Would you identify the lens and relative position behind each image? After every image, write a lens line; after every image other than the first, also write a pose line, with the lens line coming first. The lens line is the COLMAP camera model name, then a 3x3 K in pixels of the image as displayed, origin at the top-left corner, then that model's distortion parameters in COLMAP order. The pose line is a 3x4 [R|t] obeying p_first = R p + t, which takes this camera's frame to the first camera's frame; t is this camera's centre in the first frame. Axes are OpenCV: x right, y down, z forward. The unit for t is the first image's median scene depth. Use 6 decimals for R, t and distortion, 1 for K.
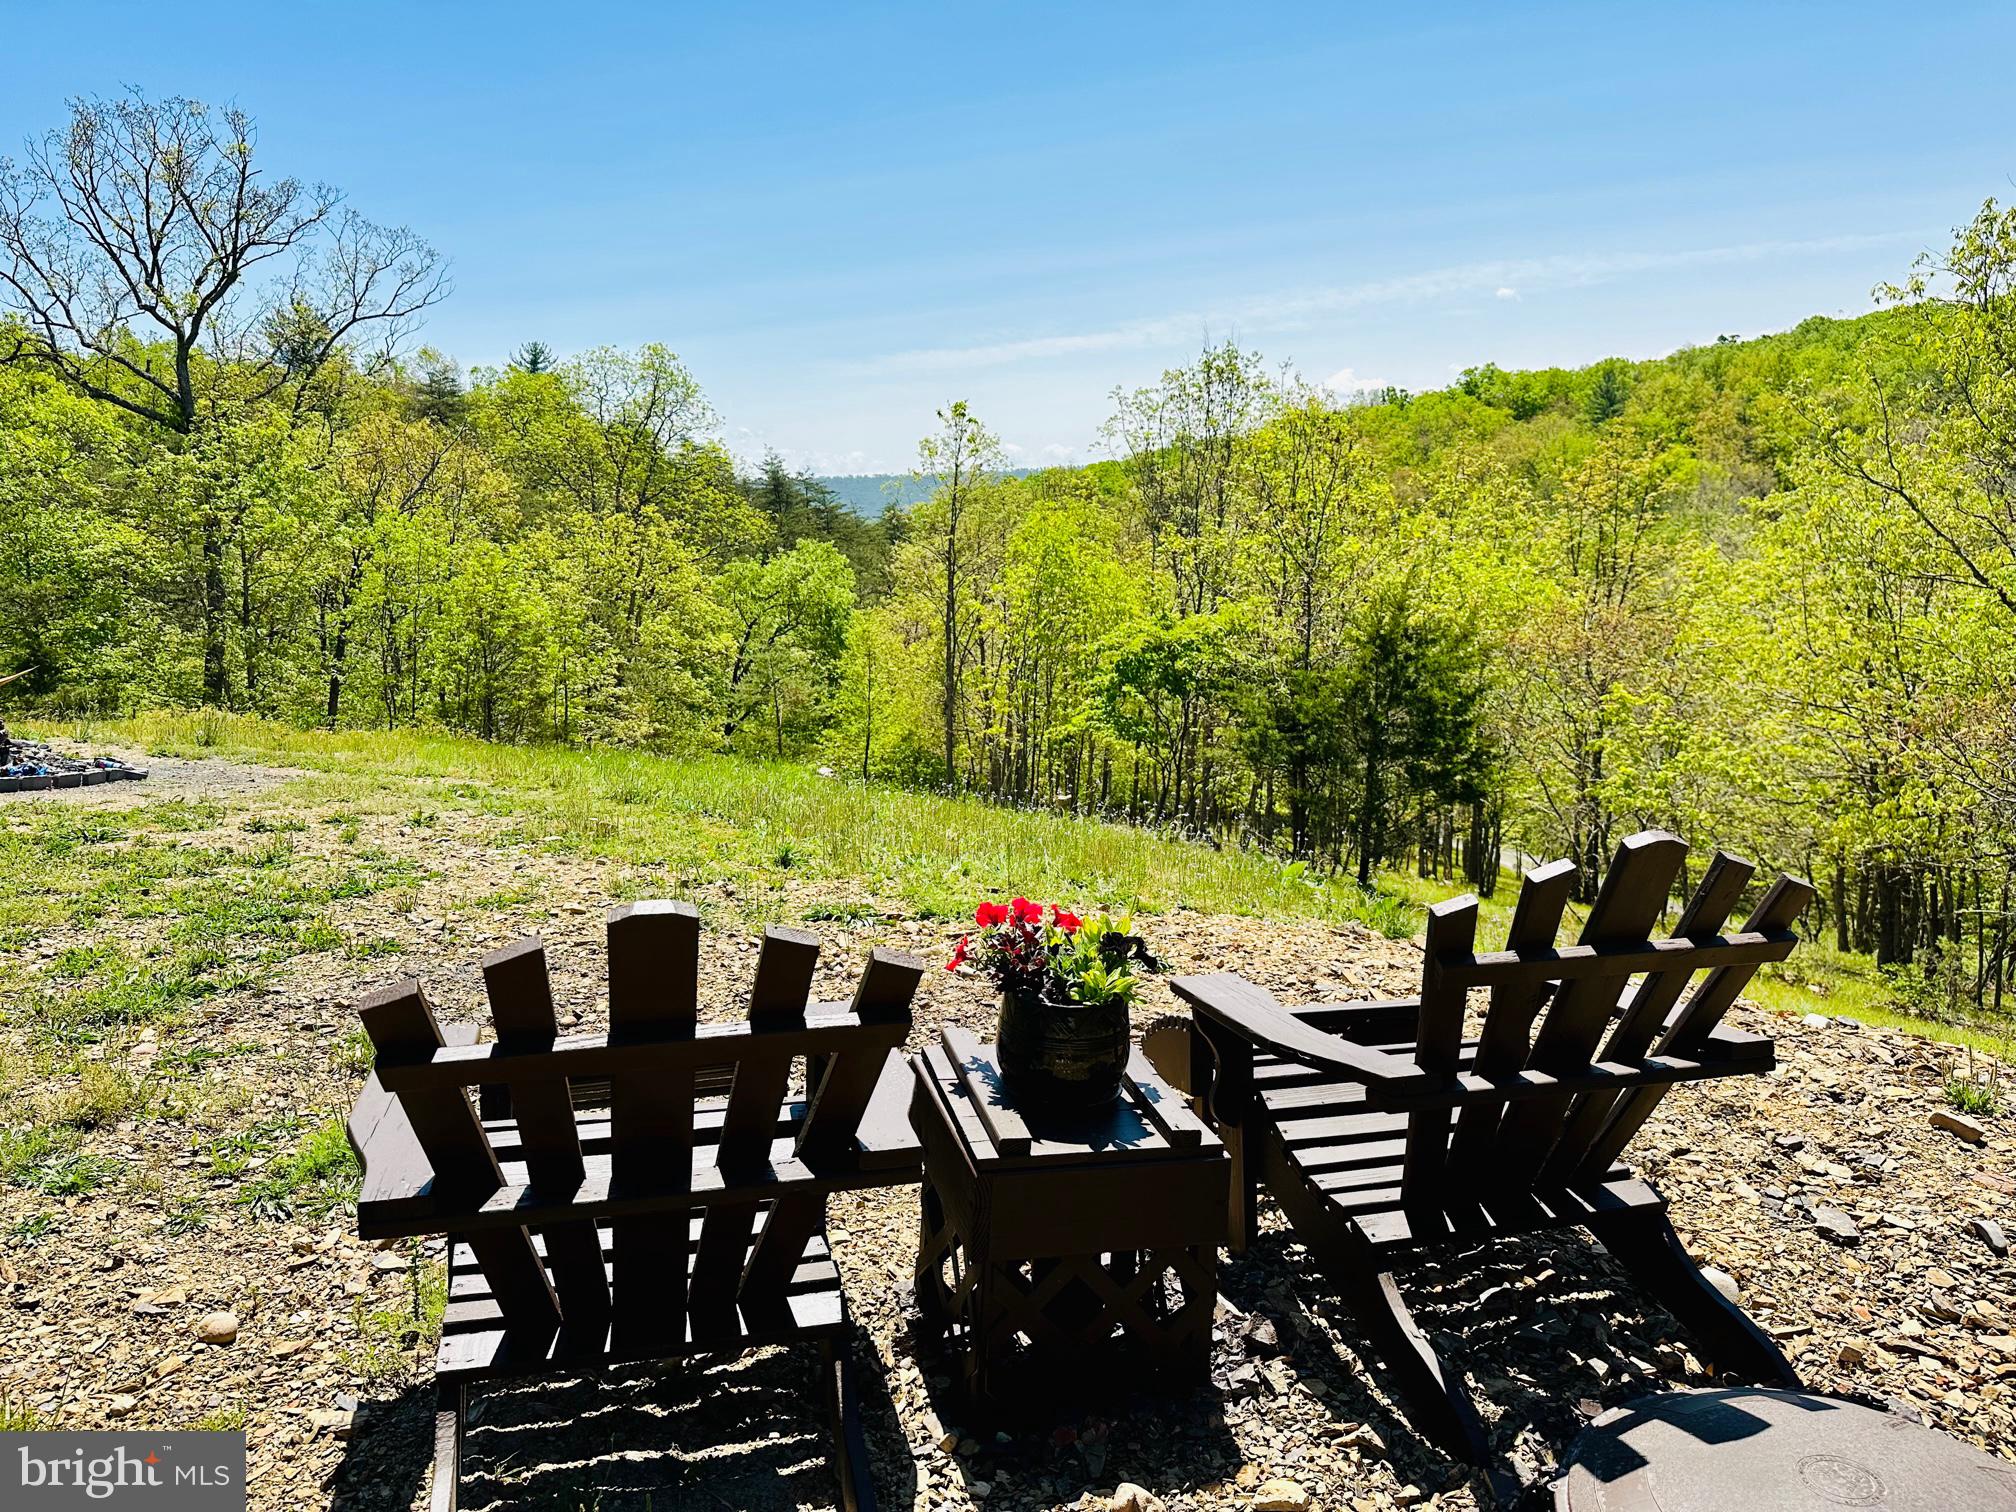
lens RADIAL K [[1425.4, 0, 1001.3], [0, 1425.4, 773.9], [0, 0, 1]] dist [0.046811, -0.049020]
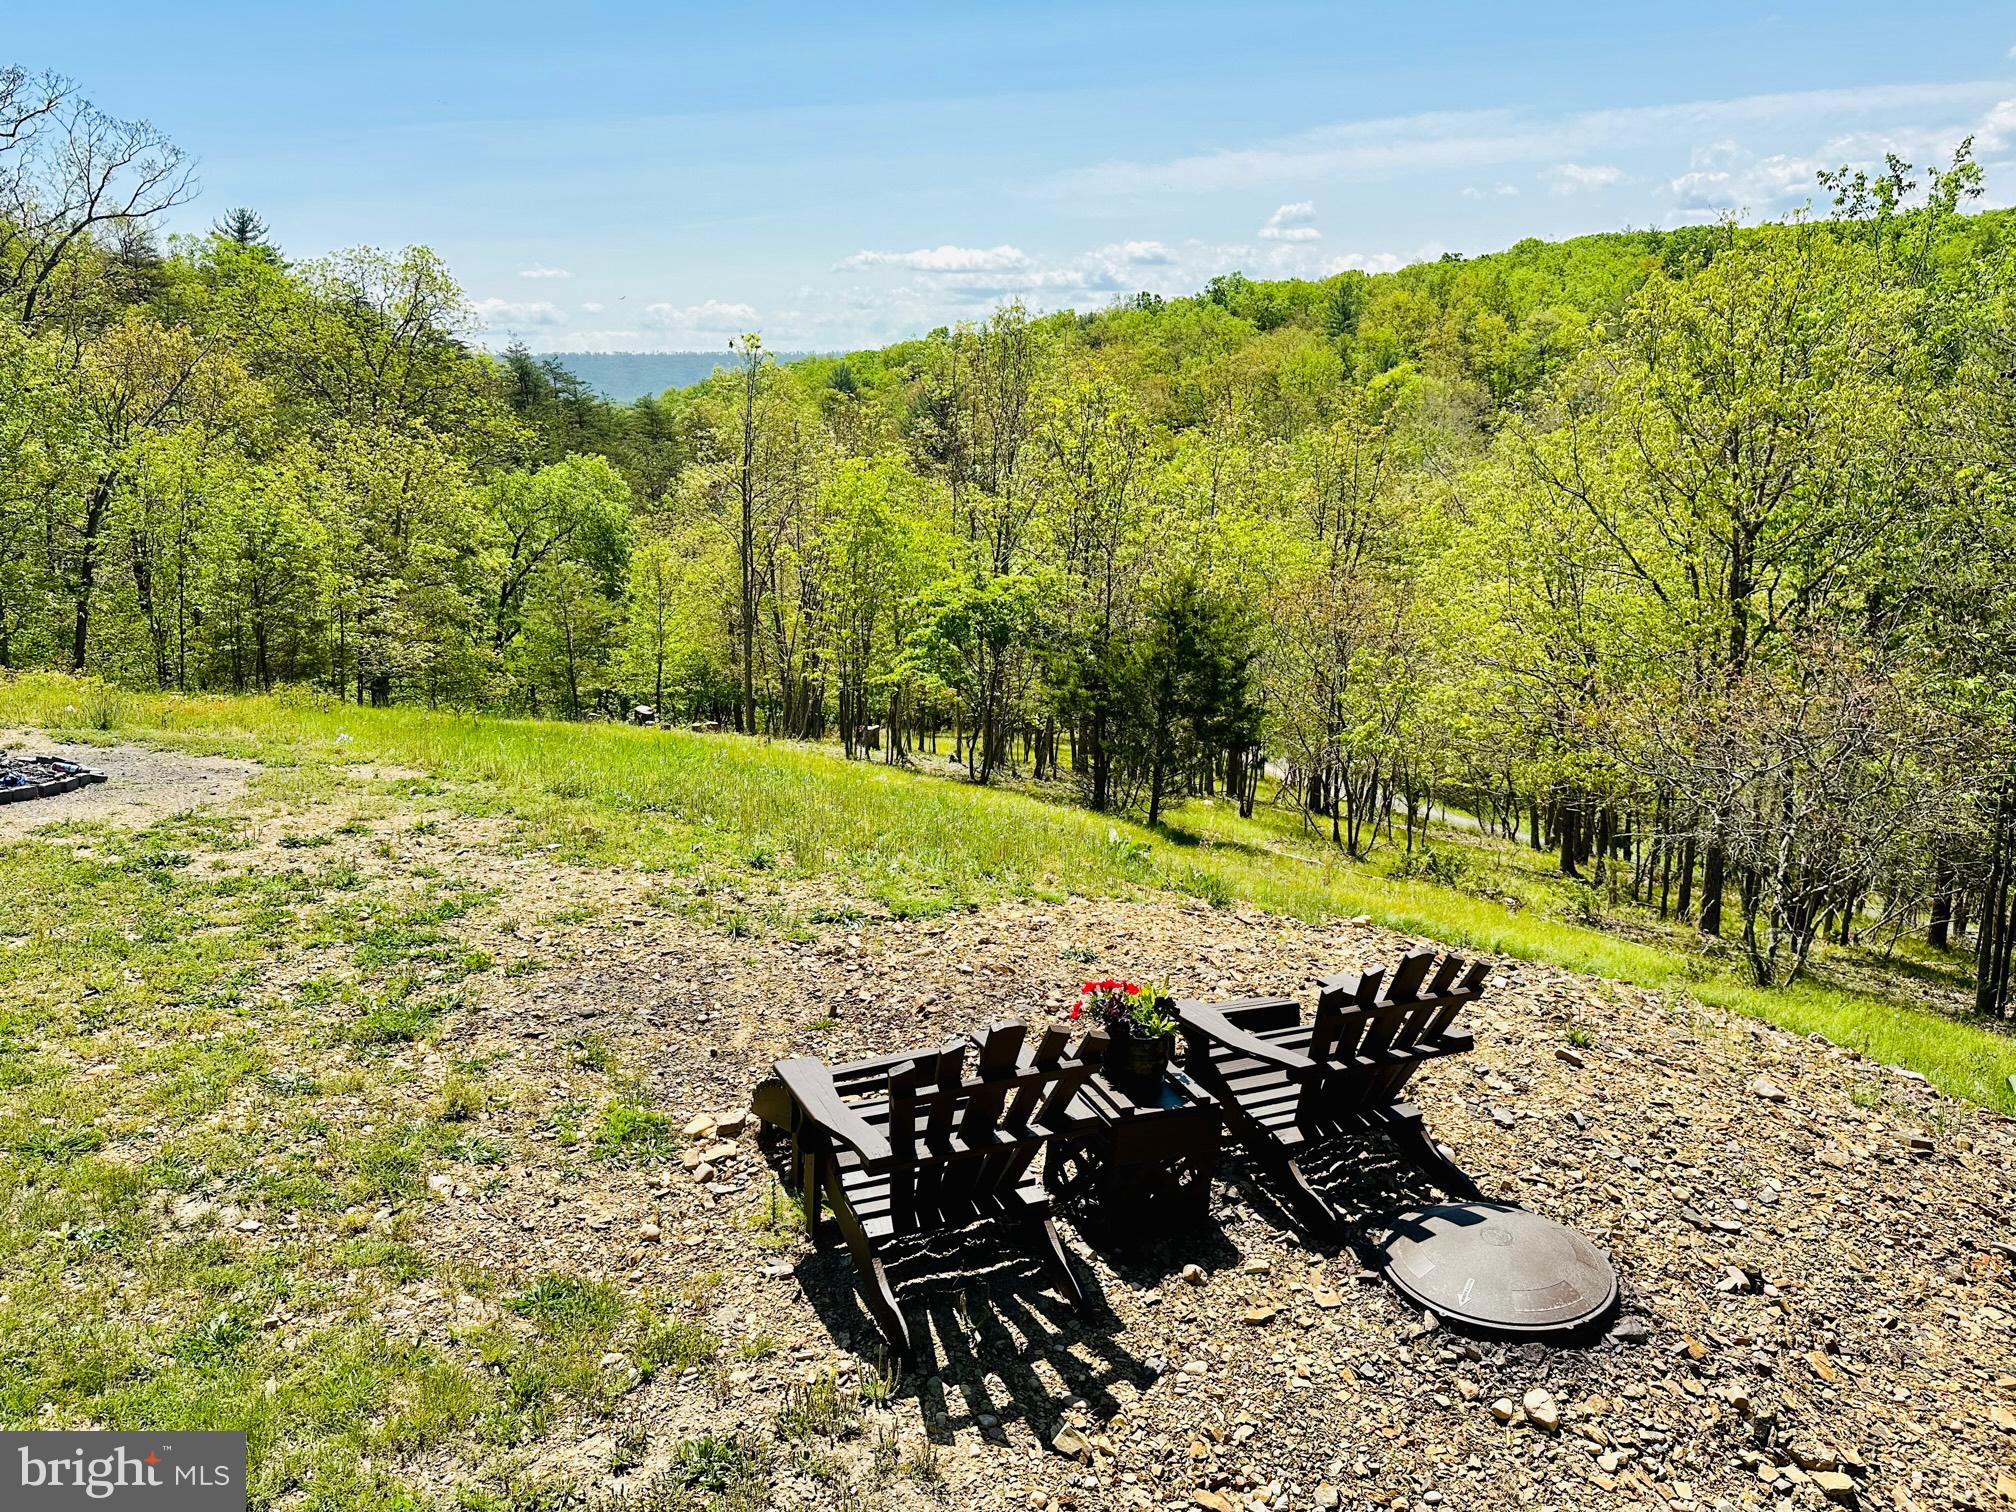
lens RADIAL K [[1407.4, 0, 1008.8], [0, 1407.4, 761.8], [0, 0, 1]] dist [0.117032, -0.164455]
pose [[0.985375, -0.018517, 0.169390, -0.317664], [0.007676, 0.997892, 0.064436, -0.238962], [-0.170226, -0.062194, 0.983440, -0.605647]]
